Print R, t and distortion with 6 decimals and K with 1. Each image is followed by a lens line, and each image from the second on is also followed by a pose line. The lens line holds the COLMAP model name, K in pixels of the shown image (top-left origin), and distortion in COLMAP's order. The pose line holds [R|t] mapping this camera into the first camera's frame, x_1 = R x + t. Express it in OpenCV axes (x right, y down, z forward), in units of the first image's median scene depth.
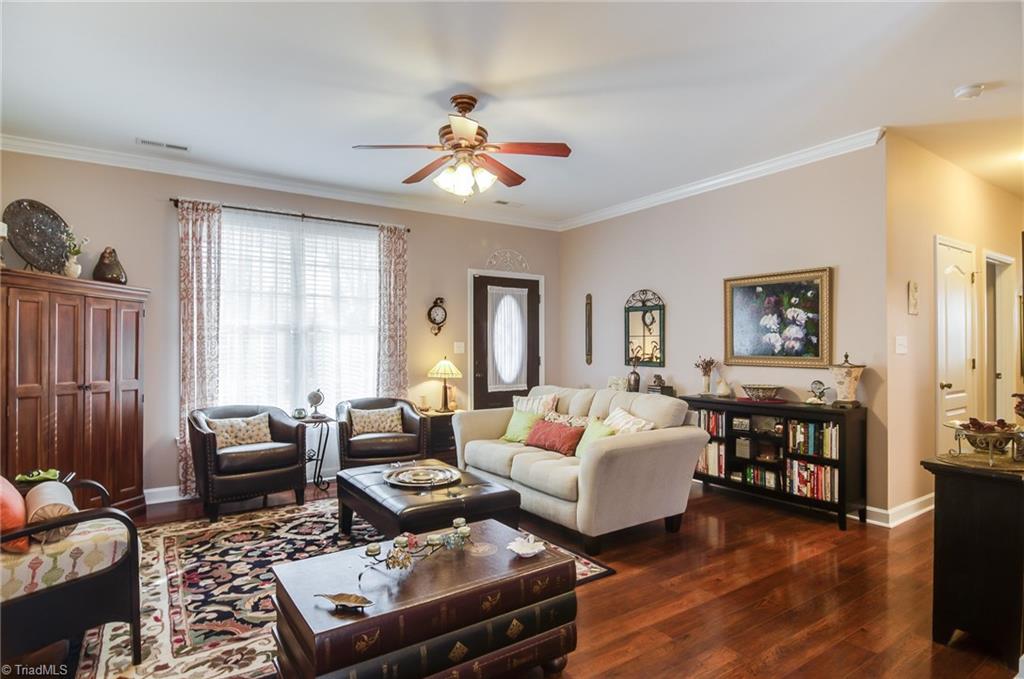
lens RADIAL K [[548.8, 0, 519.5], [0, 548.8, 347.8], [0, 0, 1]] dist [-0.003642, -0.015016]
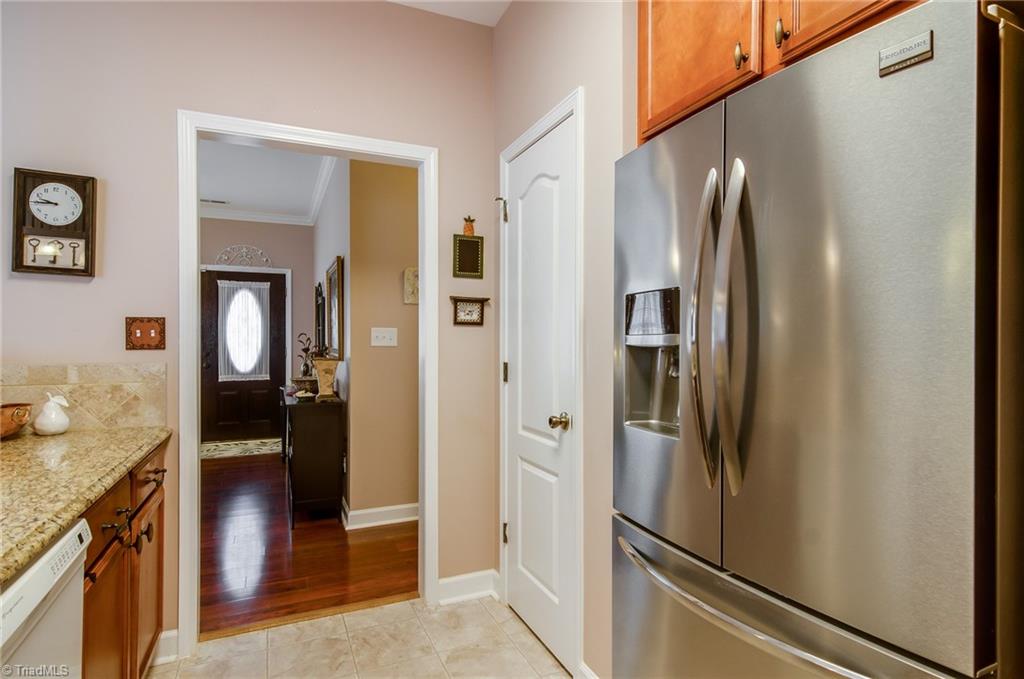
lens RADIAL K [[541.8, 0, 526.7], [0, 541.8, 341.5], [0, 0, 1]] dist [-0.000700, -0.000484]
pose [[0.986246, 0.001667, -0.165275, 0.954811], [-0.001396, 0.999997, 0.001756, 0.001863], [0.165278, -0.001501, 0.986246, 0.105278]]
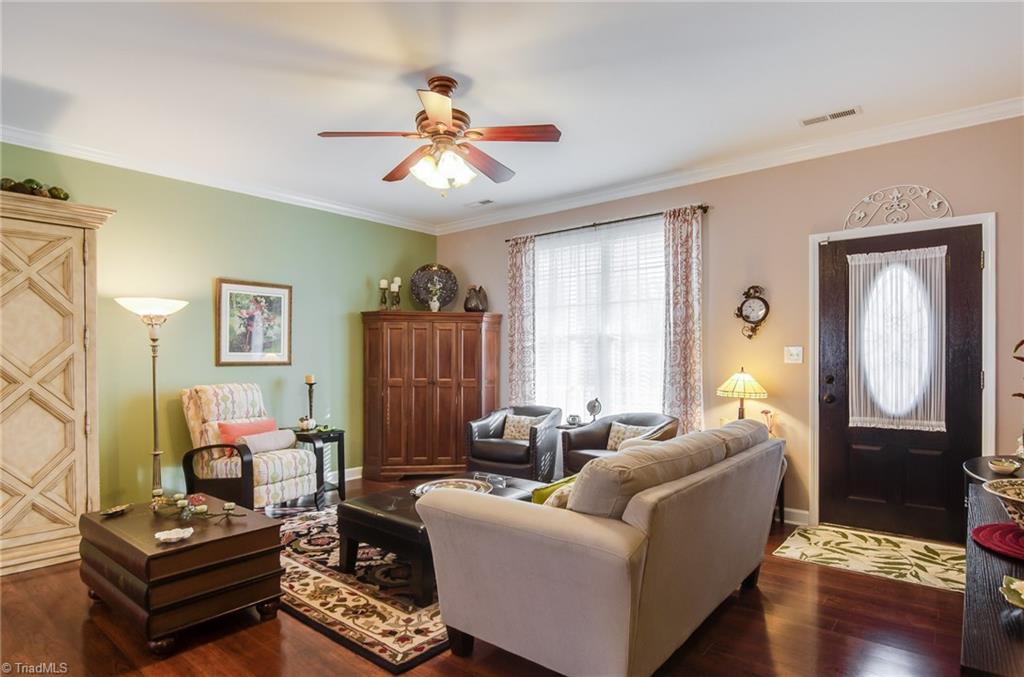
lens RADIAL K [[555.8, 0, 516.4], [0, 555.8, 360.7], [0, 0, 1]] dist [-0.016554, -0.001515]
pose [[0.276613, 0.006703, -0.960958, 0.603845], [0.003015, 0.999965, 0.007843, 0.000351], [0.960977, -0.005067, 0.276583, 0.639797]]
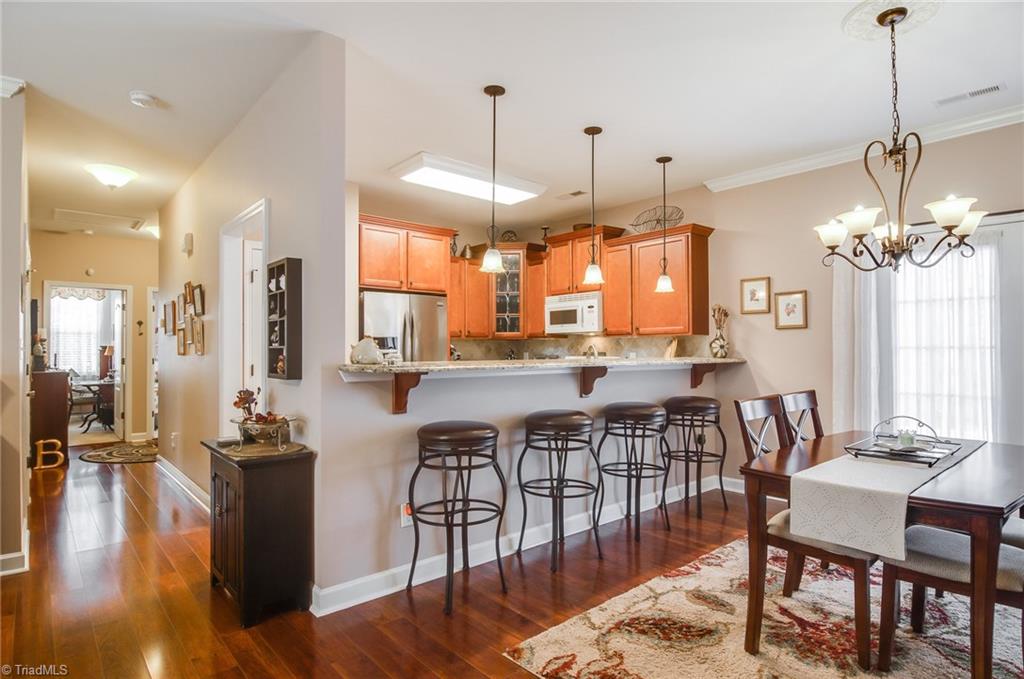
lens RADIAL K [[548.8, 0, 519.5], [0, 548.8, 347.8], [0, 0, 1]] dist [-0.003642, -0.015016]
pose [[-0.121650, 0.007137, 0.992547, -0.184175], [0.002943, 0.999972, -0.006830, 0.000447], [-0.992569, 0.002090, -0.121668, 0.305517]]
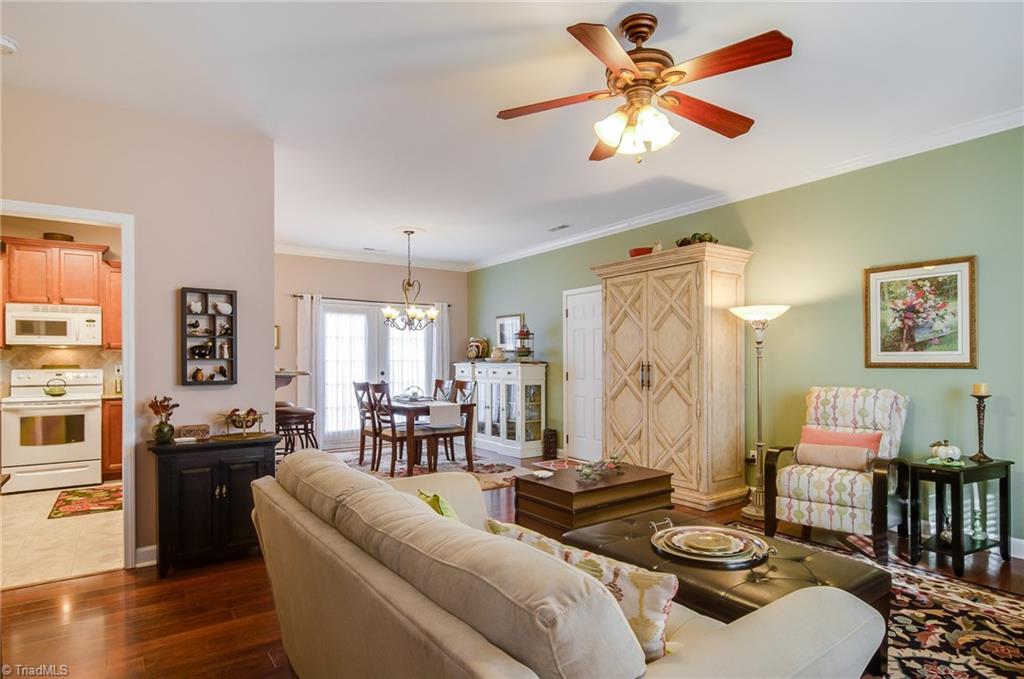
lens RADIAL K [[548.1, 0, 514.6], [0, 548.1, 362.3], [0, 0, 1]] dist [-0.003685, -0.001328]
pose [[-0.999822, 0.008053, -0.017046, 0.058787], [0.008000, 0.999963, 0.003173, 0.000659], [0.017071, 0.003036, -0.999850, 1.288960]]
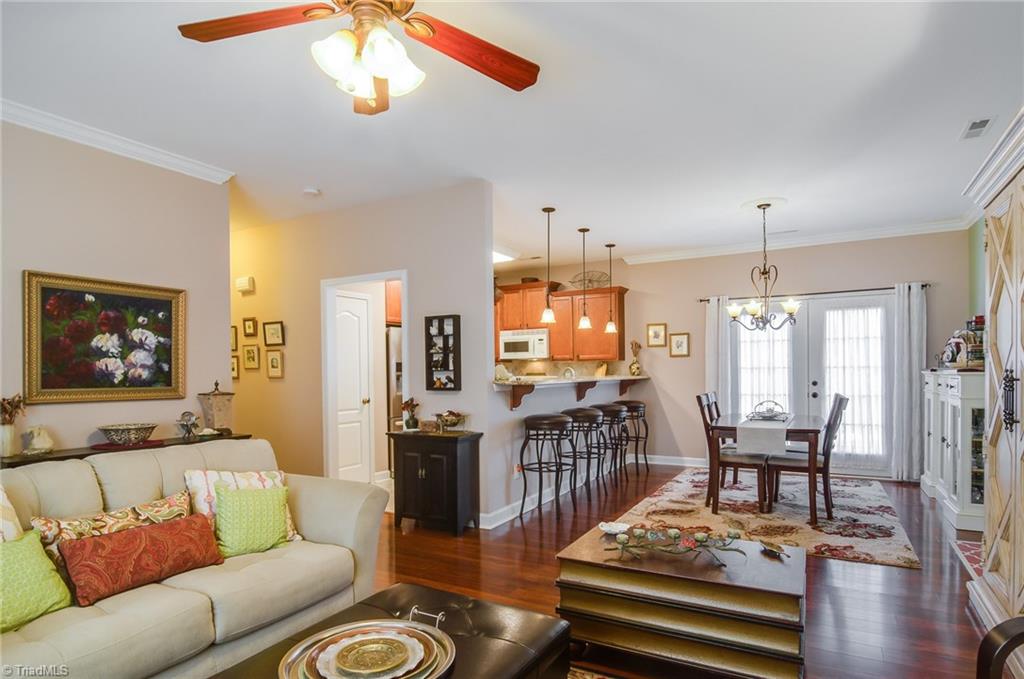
lens RADIAL K [[557.0, 0, 515.8], [0, 557.0, 379.7], [0, 0, 1]] dist [-0.013935, -0.000369]
pose [[-0.443126, -0.005261, 0.896444, -0.488100], [0.012678, 0.999846, 0.012135, 0.001513], [-0.896370, 0.016743, -0.442991, 0.831033]]
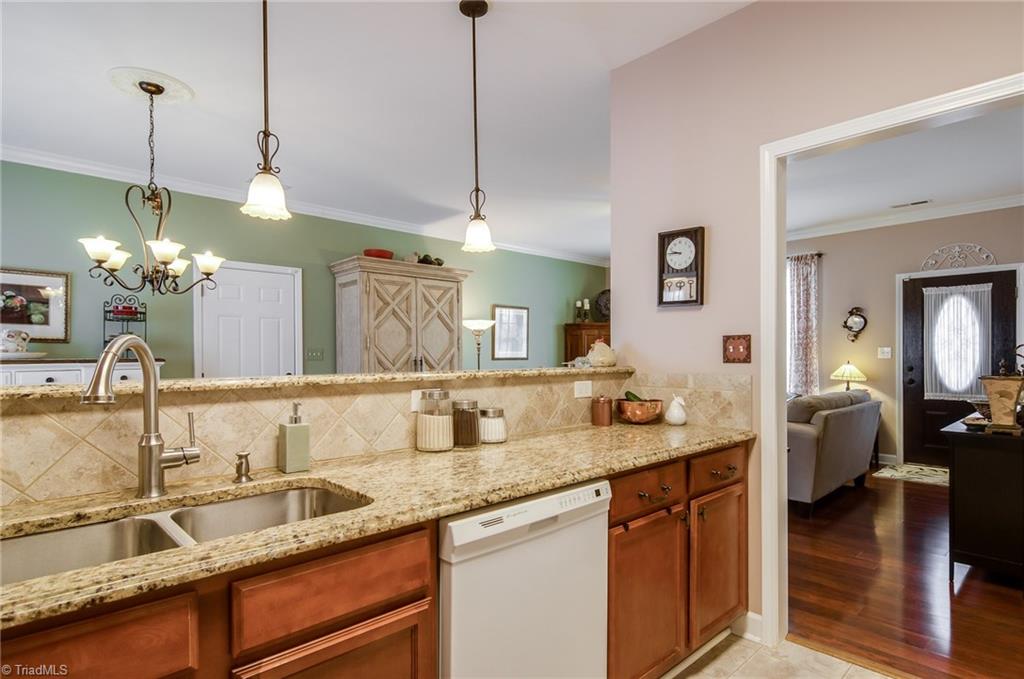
lens RADIAL K [[542.2, 0, 514.4], [0, 542.2, 356.7], [0, 0, 1]] dist [0.002189, 0.000465]
pose [[0.156222, 0.002932, -0.987718, 1.053498], [0.003501, 0.999988, 0.003522, 0.001272], [0.987716, -0.004008, 0.156209, 0.200926]]
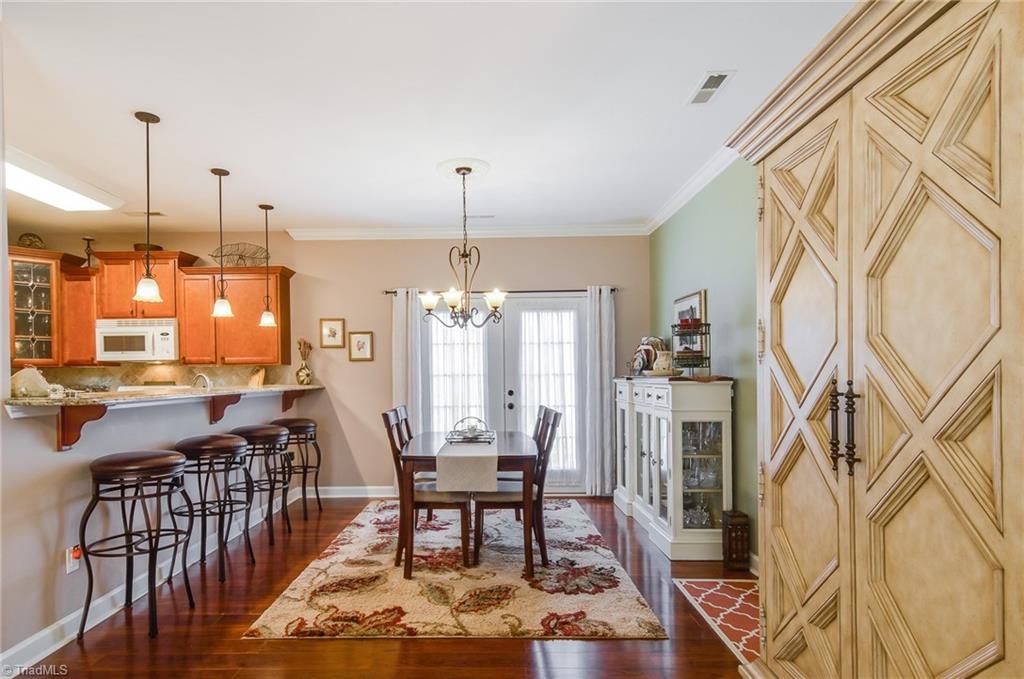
lens RADIAL K [[570.0, 0, 483.6], [0, 570.0, 379.0], [0, 0, 1]] dist [0.018486, -0.001254]
pose [[-0.814322, 0.006680, 0.580375, -0.253344], [0.011935, 0.999915, 0.005237, -0.001278], [-0.580291, 0.011191, -0.814332, 0.604742]]
